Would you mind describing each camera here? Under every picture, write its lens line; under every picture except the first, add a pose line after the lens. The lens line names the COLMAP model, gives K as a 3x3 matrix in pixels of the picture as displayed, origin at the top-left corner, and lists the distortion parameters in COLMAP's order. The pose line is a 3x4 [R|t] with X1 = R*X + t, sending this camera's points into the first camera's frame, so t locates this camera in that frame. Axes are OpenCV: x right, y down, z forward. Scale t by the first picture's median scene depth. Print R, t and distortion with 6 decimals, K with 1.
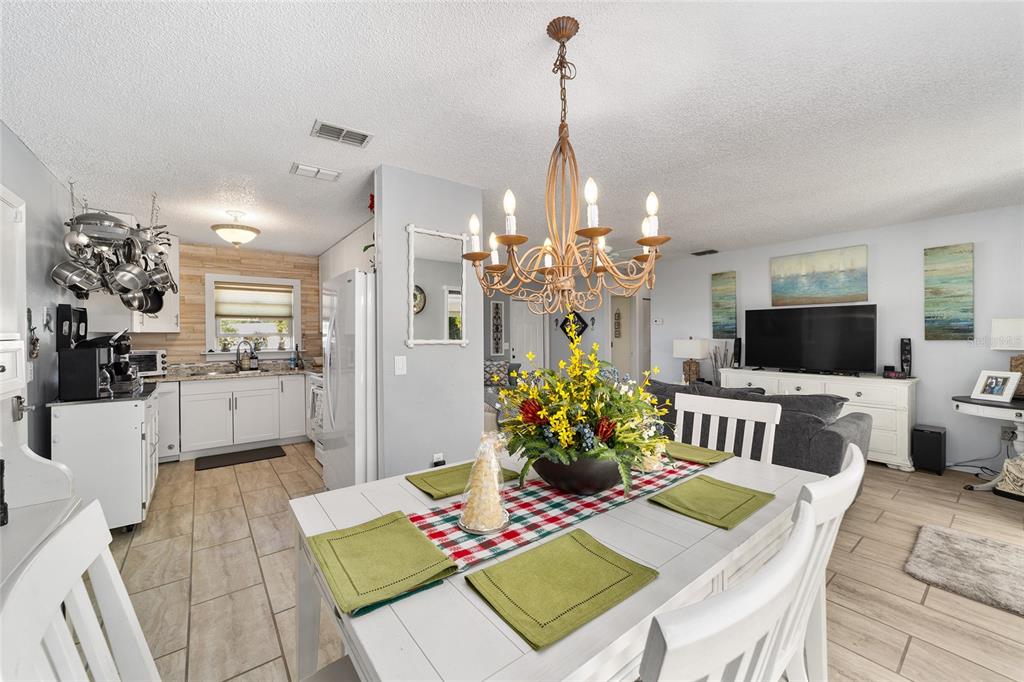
lens RADIAL K [[396.1, 0, 505.3], [0, 396.1, 338.0], [0, 0, 1]] dist [-0.011360, 0.005563]
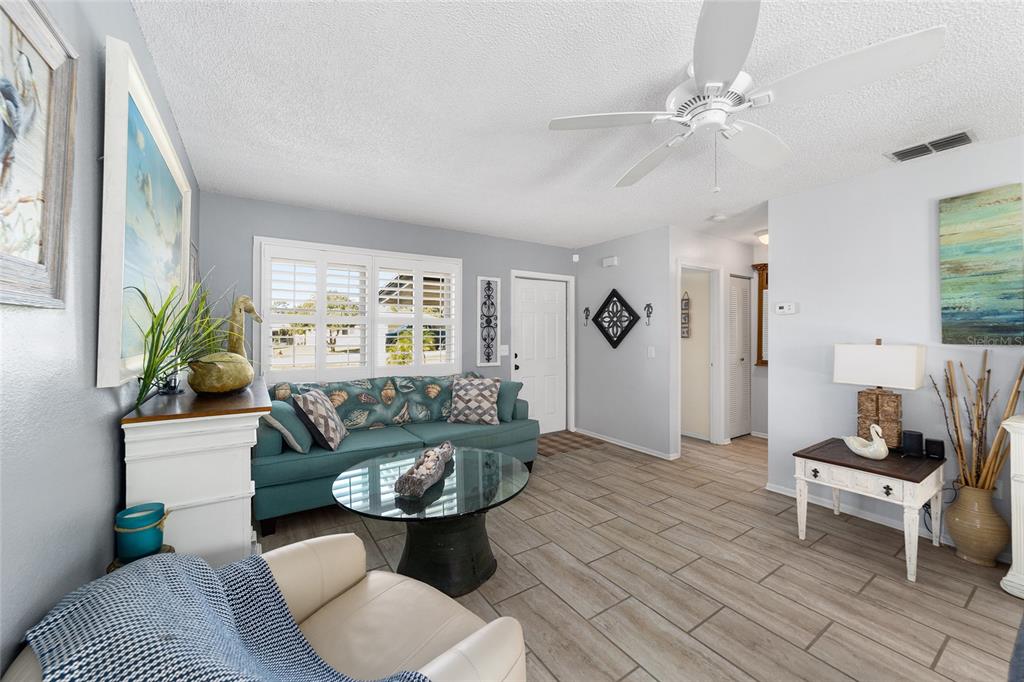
lens RADIAL K [[396.1, 0, 502.1], [0, 396.1, 331.2], [0, 0, 1]] dist [-0.011360, 0.005563]
pose [[0.996538, 0.007412, -0.082807, 0.075858], [-0.008353, 0.999904, -0.011033, -0.004081], [0.082718, 0.011686, 0.996504, 0.573750]]
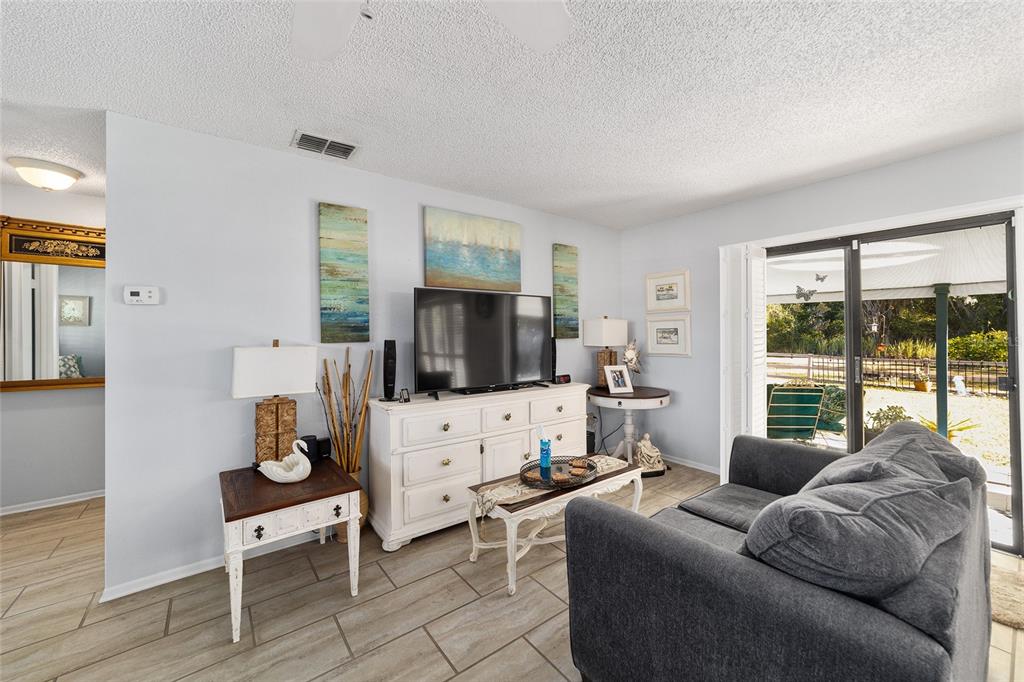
lens RADIAL K [[396.1, 0, 500.5], [0, 396.1, 329.5], [0, 0, 1]] dist [-0.011360, 0.005563]
pose [[0.019686, 0.014440, 0.999702, 0.082215], [0.016984, 0.999747, -0.014775, -0.004470], [-0.999662, 0.017269, 0.019436, 0.871946]]
